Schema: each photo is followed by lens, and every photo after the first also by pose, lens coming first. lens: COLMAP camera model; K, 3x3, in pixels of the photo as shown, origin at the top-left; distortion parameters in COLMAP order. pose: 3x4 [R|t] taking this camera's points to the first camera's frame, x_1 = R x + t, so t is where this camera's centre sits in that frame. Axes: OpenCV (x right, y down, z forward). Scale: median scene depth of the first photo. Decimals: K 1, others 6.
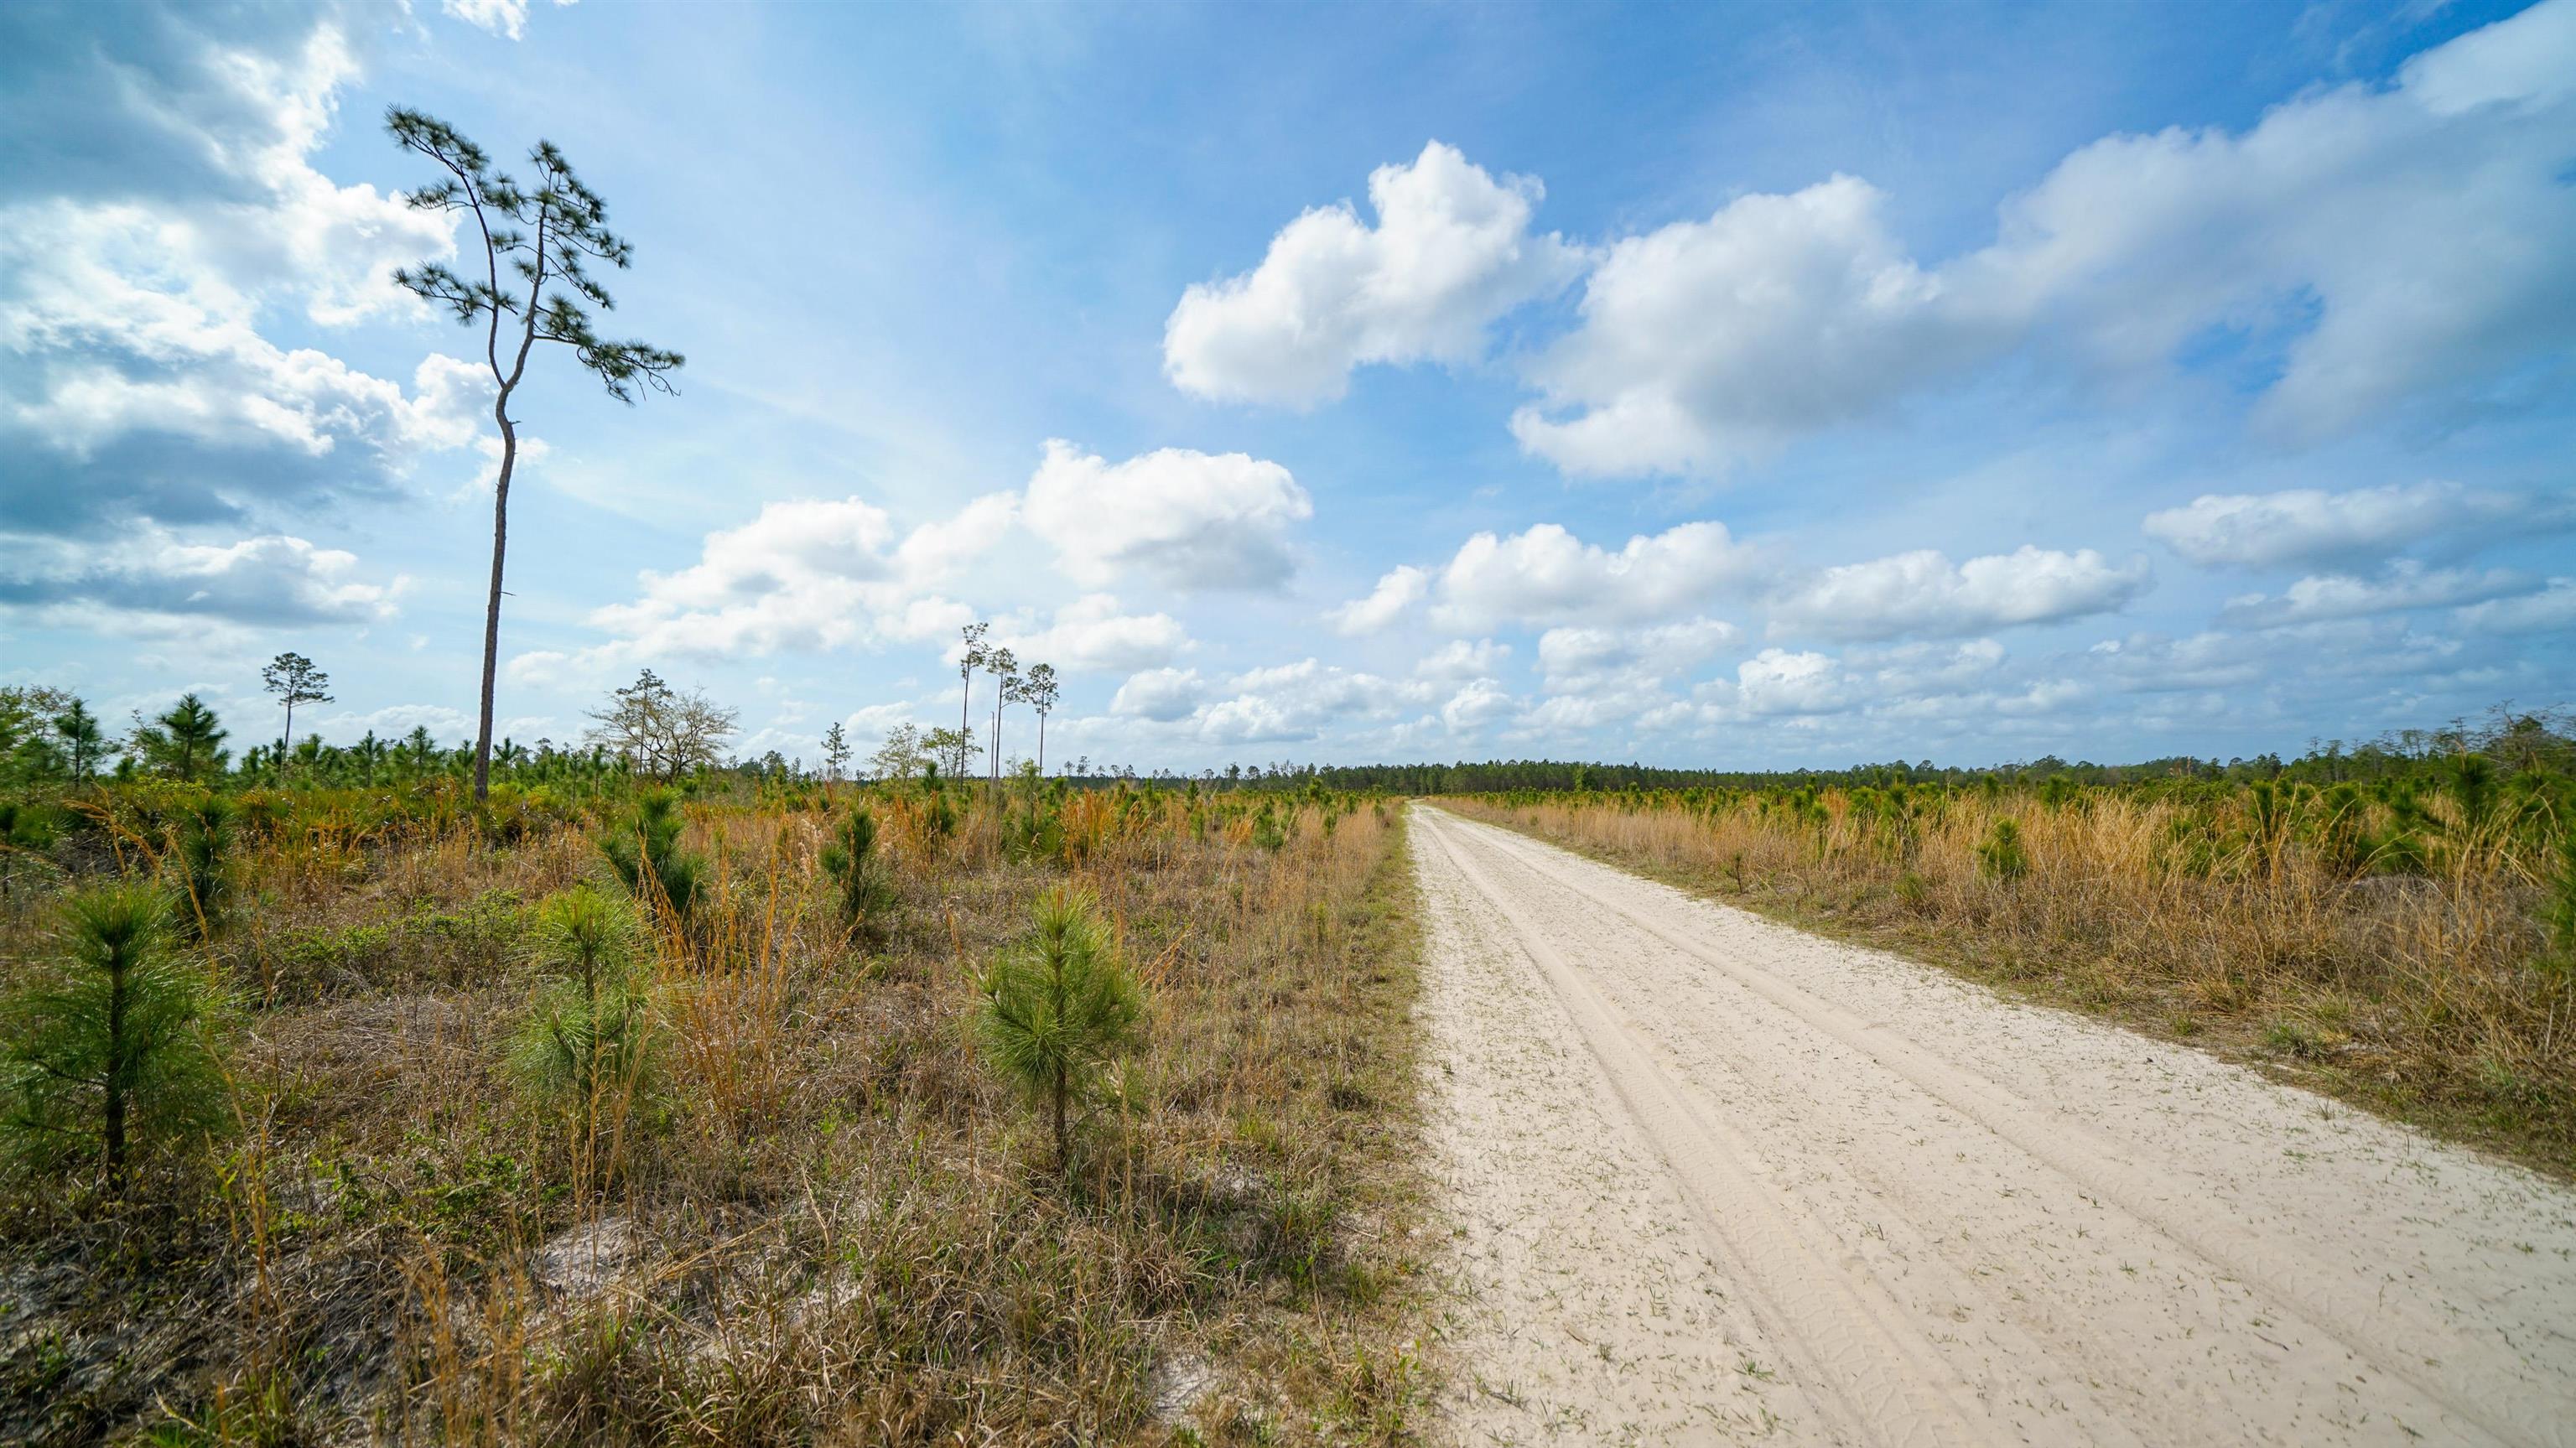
lens RADIAL K [[894.0, 0, 1290.1], [0, 894.0, 717.7], [0, 0, 1]] dist [-0.014069, 0.000150]
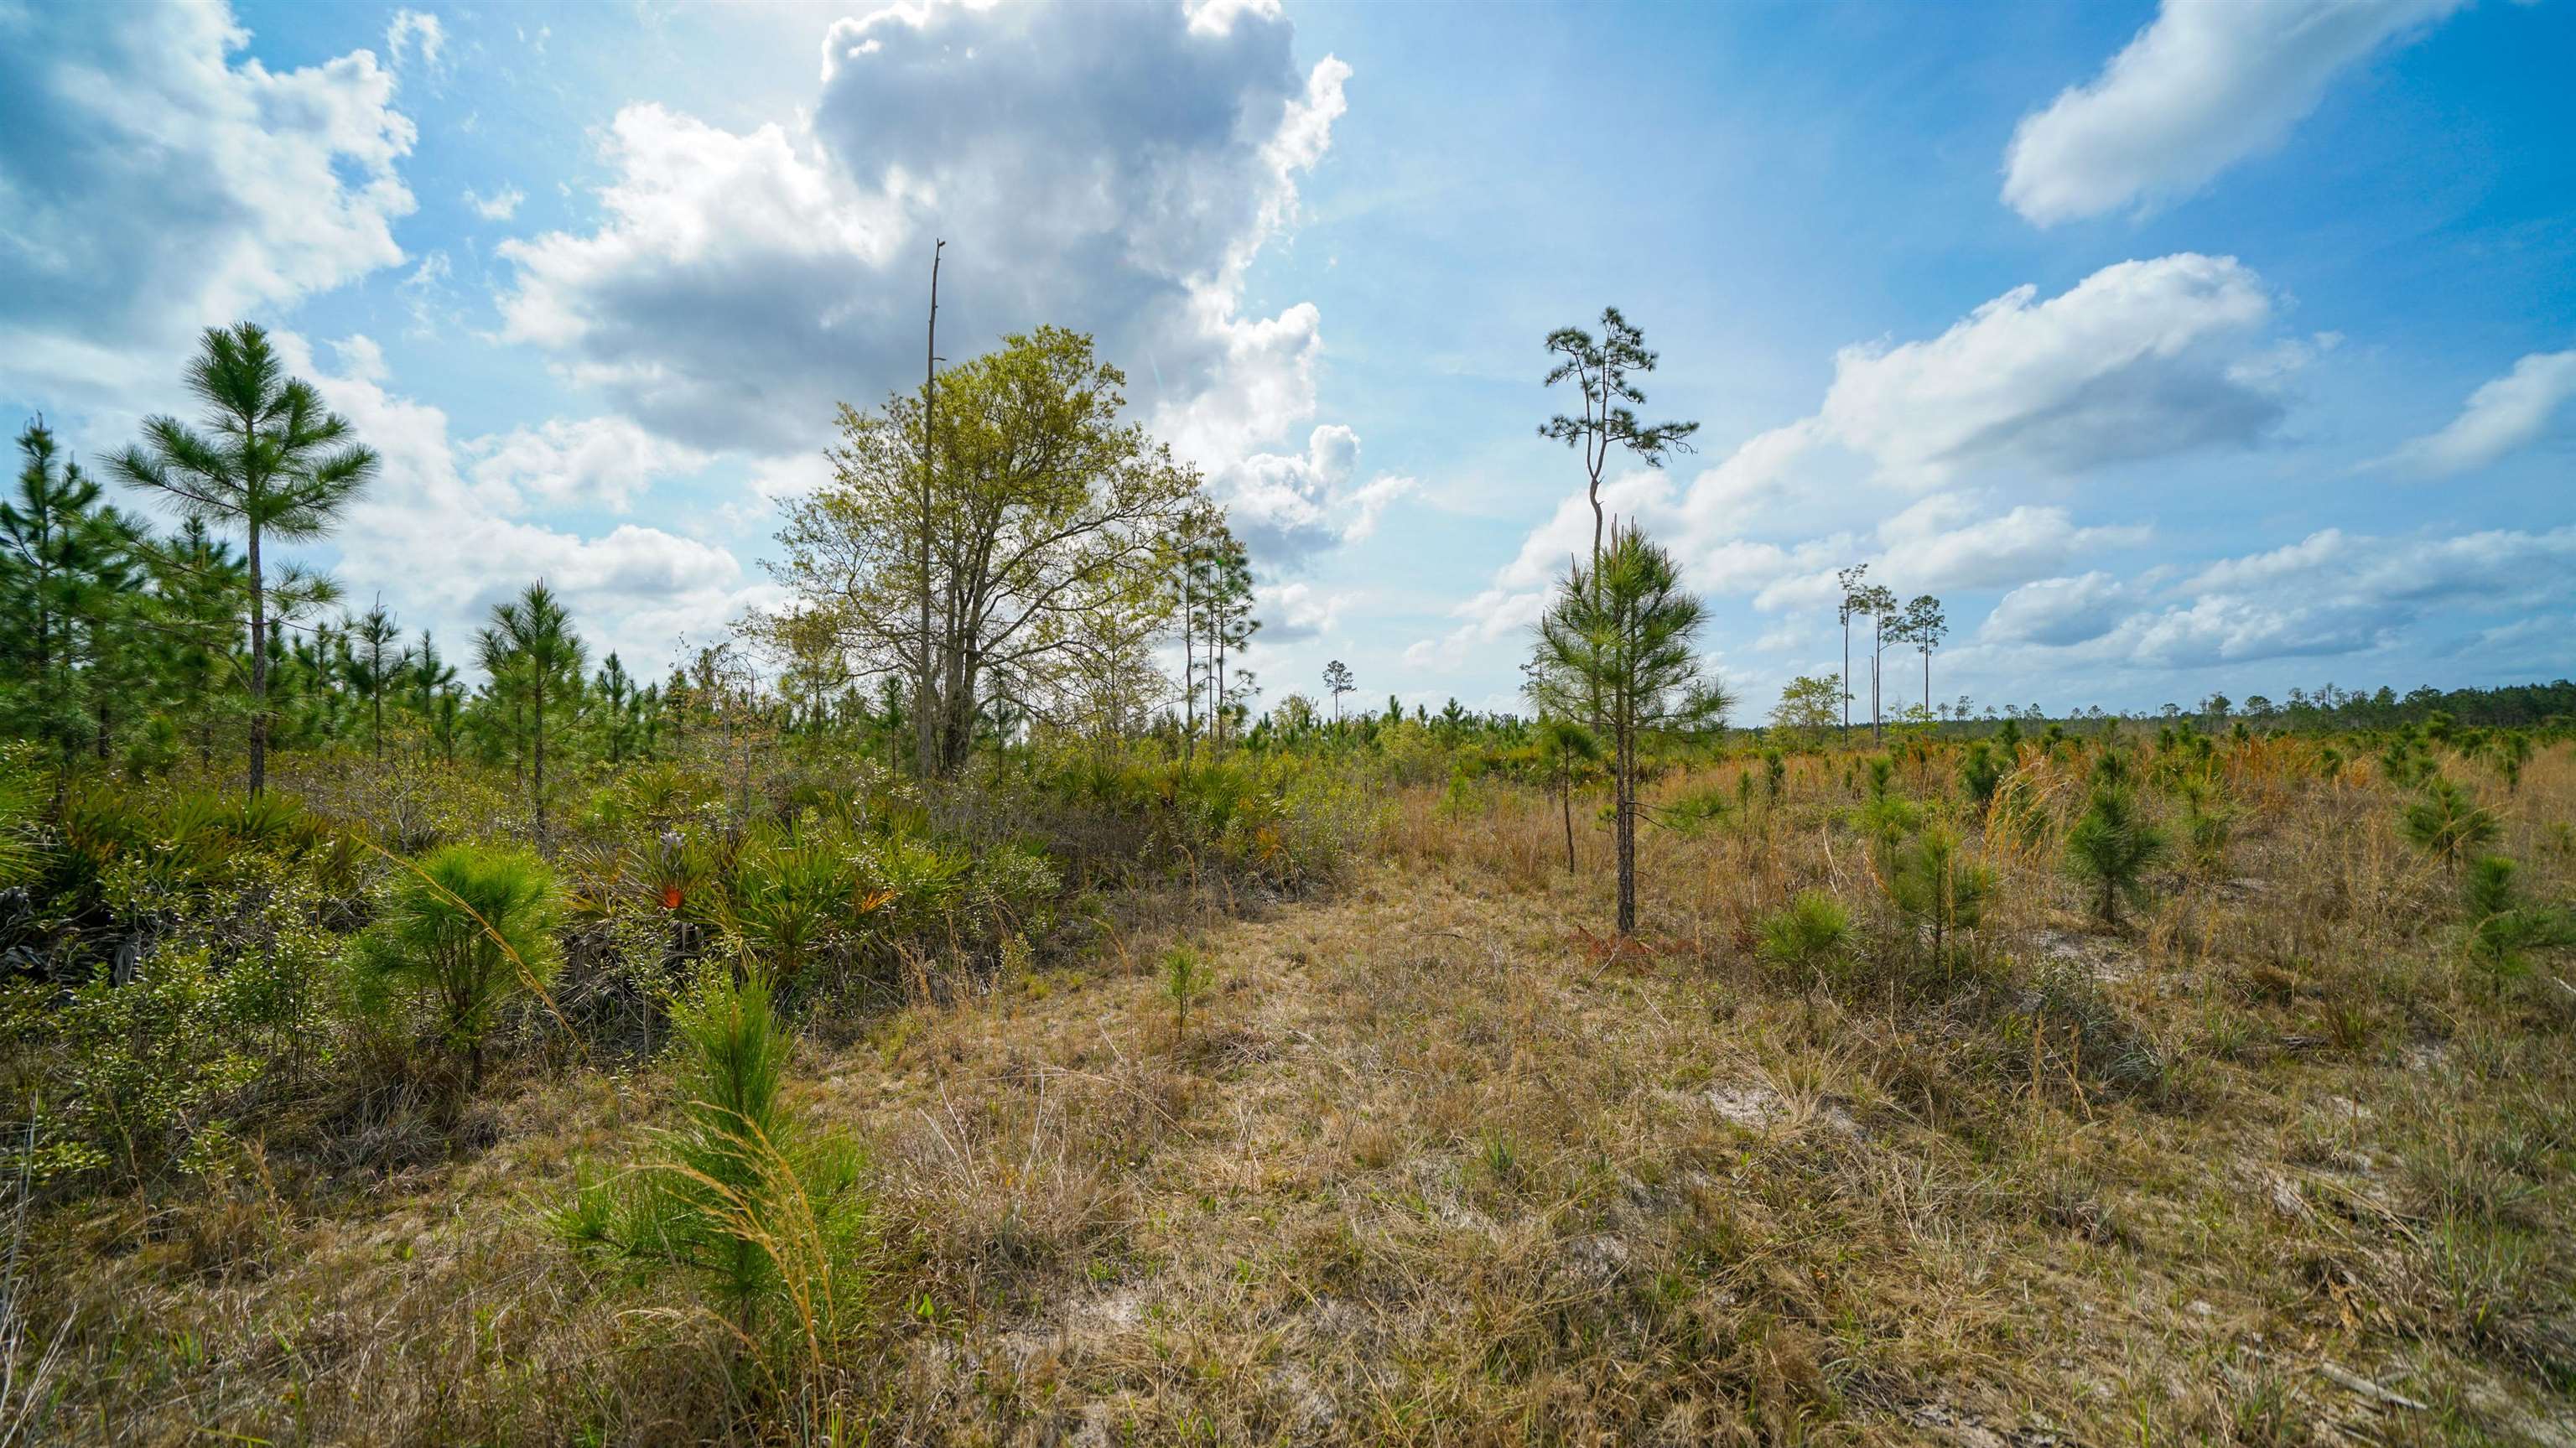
lens RADIAL K [[894.0, 0, 1280.1], [0, 894.0, 717.6], [0, 0, 1]] dist [-0.014069, 0.000150]
pose [[0.659477, -0.044341, -0.750416, -0.073317], [0.086140, 0.996141, 0.016840, -0.026949], [0.746773, -0.075746, 0.660752, -0.251449]]
